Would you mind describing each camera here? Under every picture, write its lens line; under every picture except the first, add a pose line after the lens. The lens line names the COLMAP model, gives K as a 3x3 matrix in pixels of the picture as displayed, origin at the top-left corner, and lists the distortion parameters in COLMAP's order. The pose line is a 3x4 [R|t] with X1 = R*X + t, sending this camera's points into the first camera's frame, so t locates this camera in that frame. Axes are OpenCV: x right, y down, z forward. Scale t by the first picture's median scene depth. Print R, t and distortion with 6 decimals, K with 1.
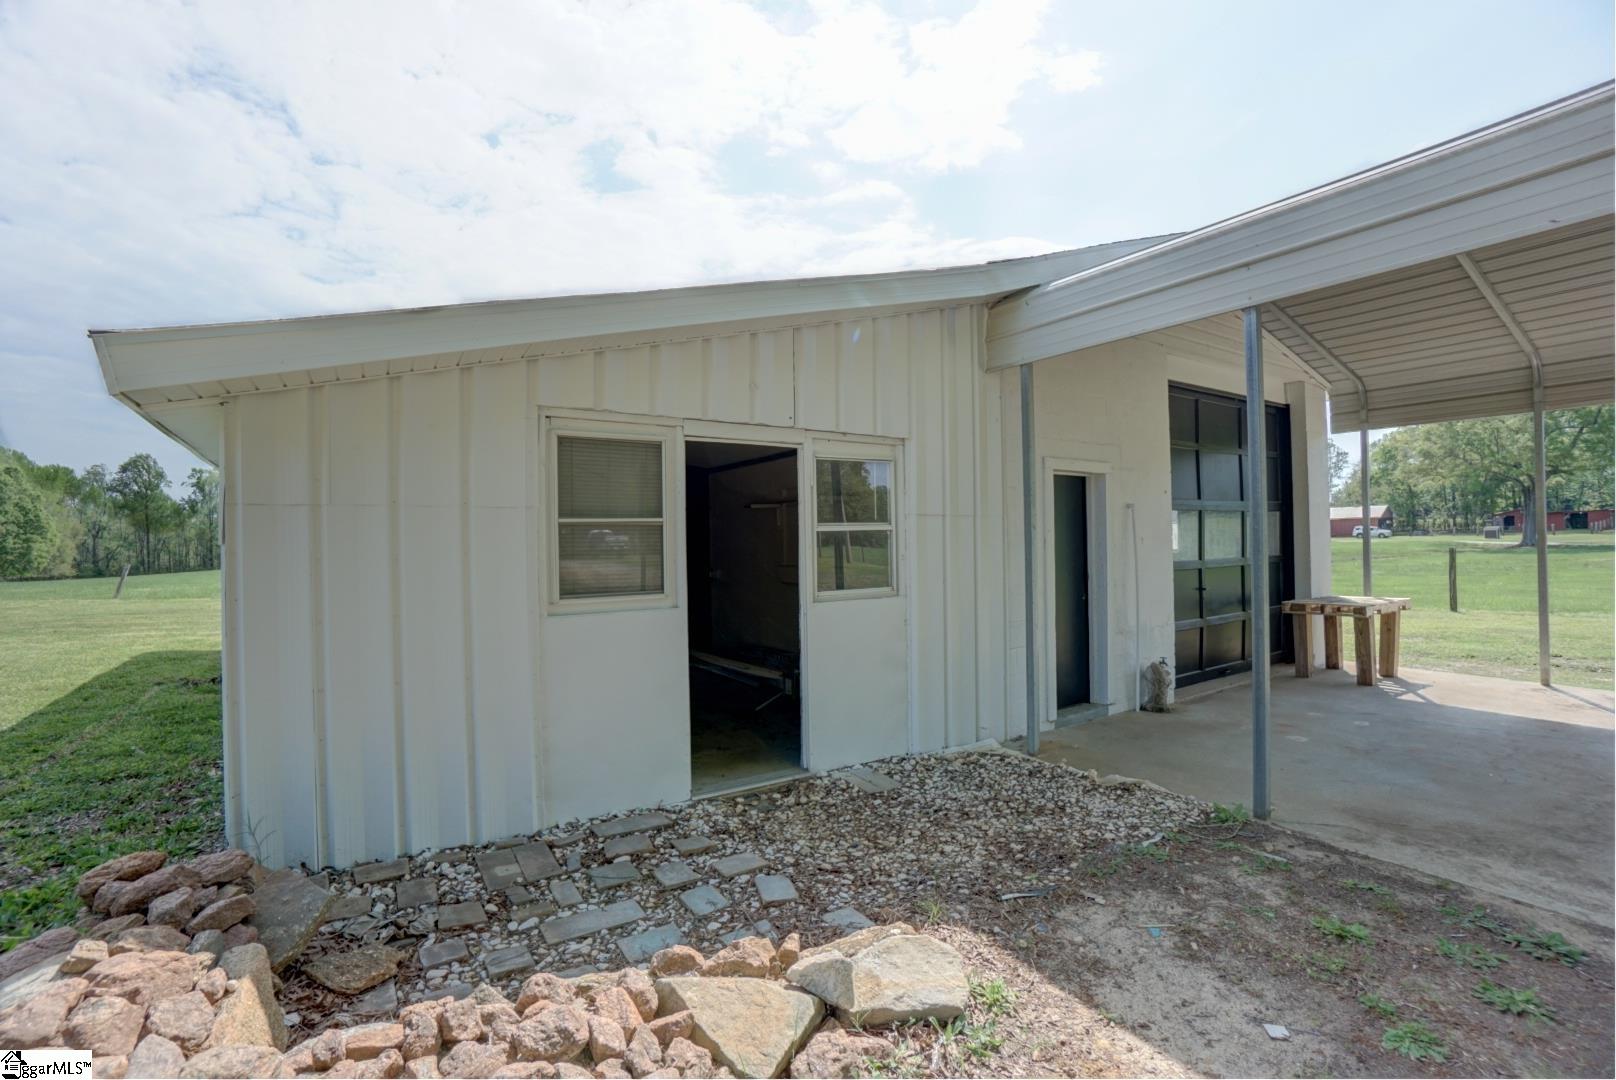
lens RADIAL K [[694.9, 0, 808.0], [0, 694.9, 540.0], [0, 0, 1]] dist [-0.000046, 0.000014]
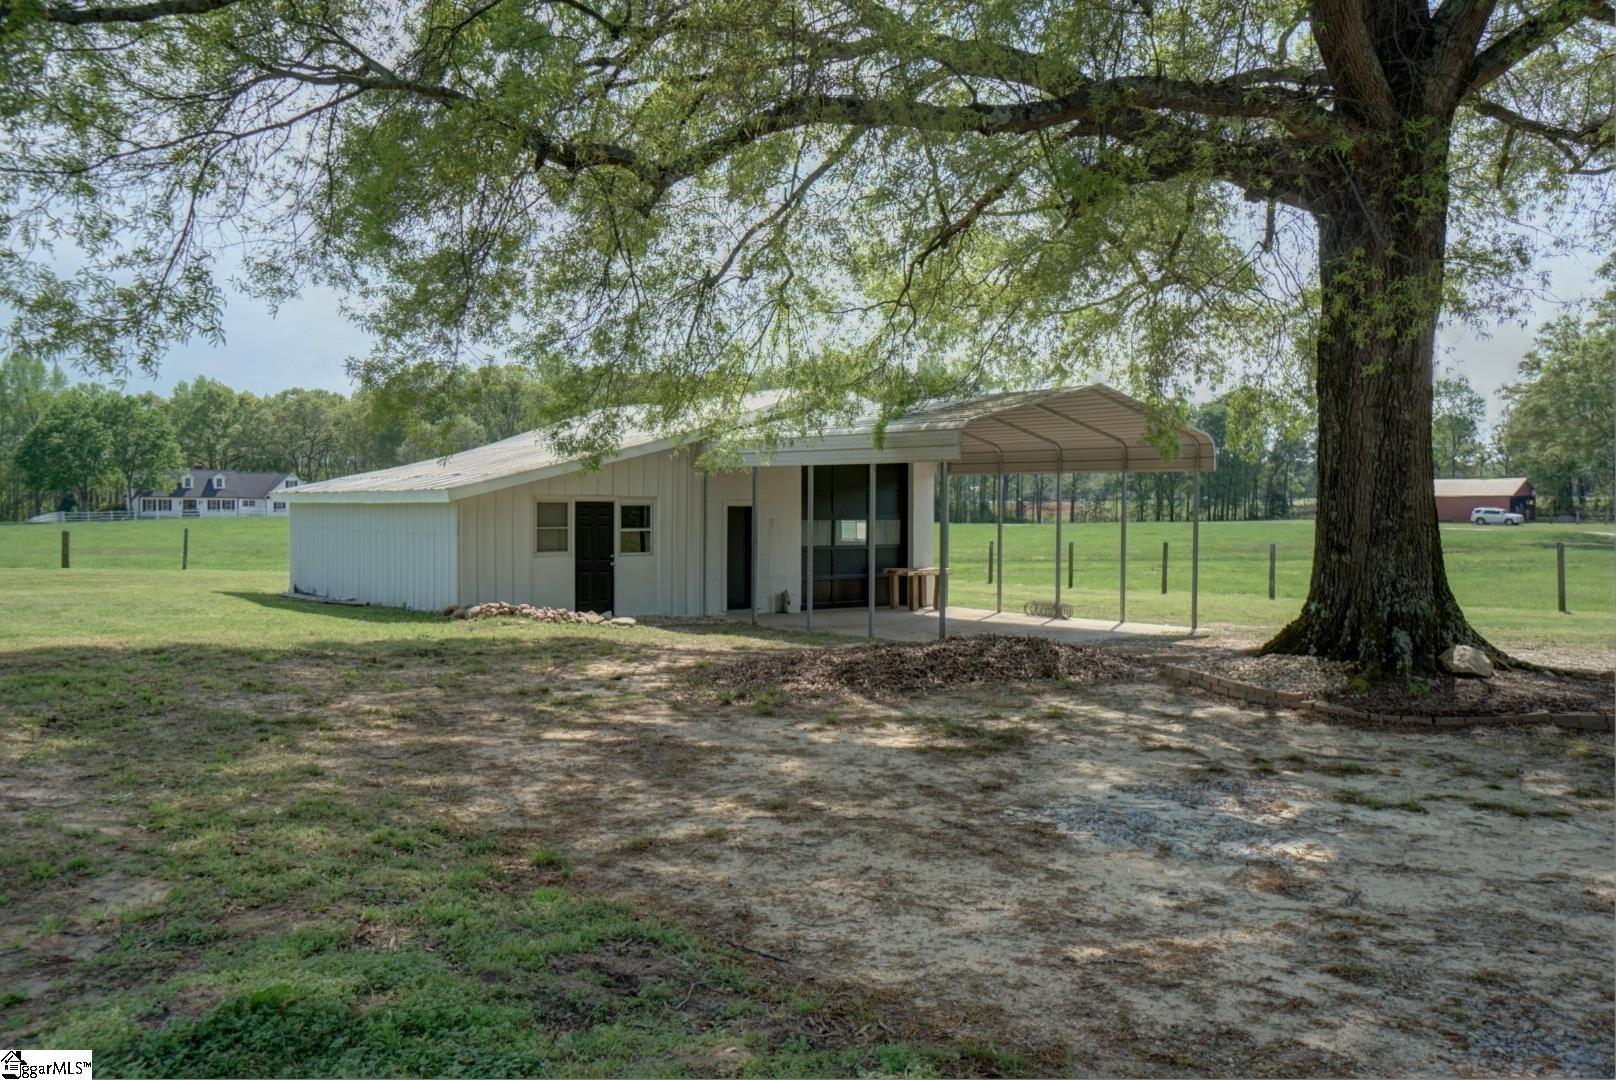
lens RADIAL K [[1258.0, 0, 808.0], [0, 1258.0, 540.0], [0, 0, 1]] dist [-0.000148, -0.000225]
pose [[0.996727, 0.025560, 0.076689, 0.295939], [-0.028050, 0.999108, 0.031581, -0.123920], [-0.075813, -0.033629, 0.996555, -3.255217]]
